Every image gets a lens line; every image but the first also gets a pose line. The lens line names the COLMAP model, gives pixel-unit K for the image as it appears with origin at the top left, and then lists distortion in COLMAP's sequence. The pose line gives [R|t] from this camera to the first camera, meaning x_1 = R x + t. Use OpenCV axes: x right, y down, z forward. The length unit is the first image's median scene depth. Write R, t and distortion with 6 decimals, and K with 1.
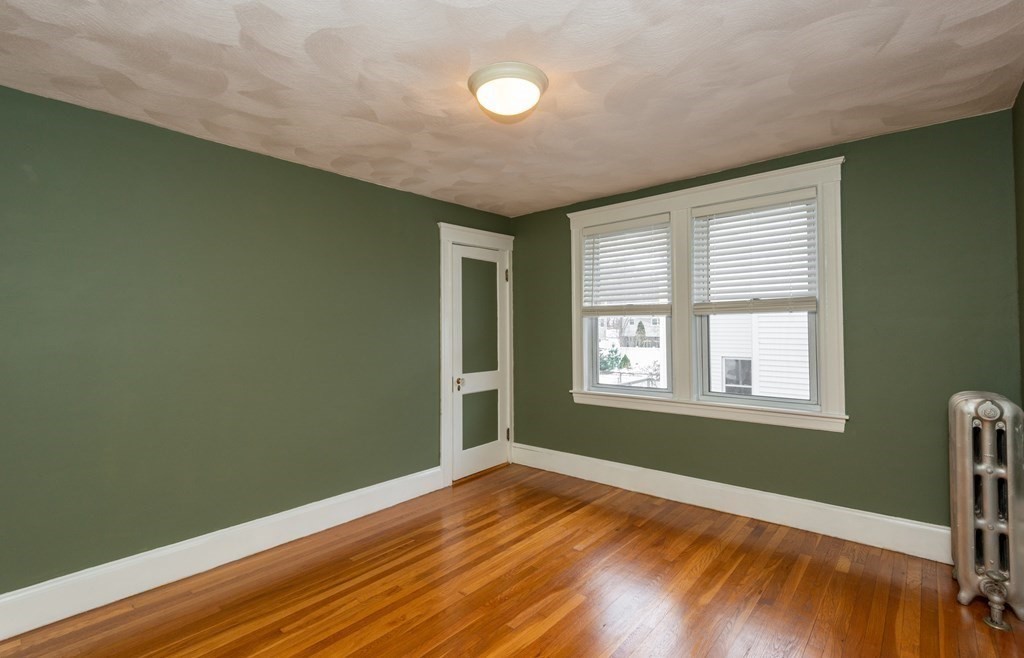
lens RADIAL K [[477.1, 0, 509.8], [0, 477.1, 315.5], [0, 0, 1]] dist [0.046341, -0.009983]
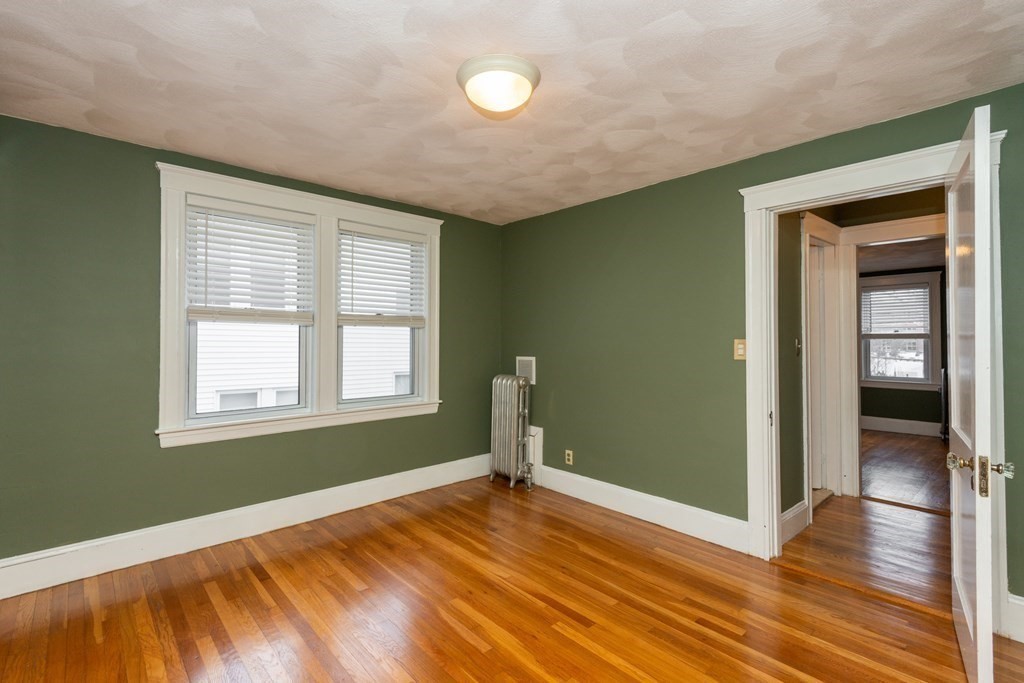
lens RADIAL K [[488.0, 0, 503.0], [0, 488.0, 331.3], [0, 0, 1]] dist [0.035756, -0.000762]
pose [[0.120437, 0.025960, 0.992382, -0.615447], [-0.033435, 0.999197, -0.022080, 0.022845], [-0.992158, -0.030521, 0.121208, 0.548424]]
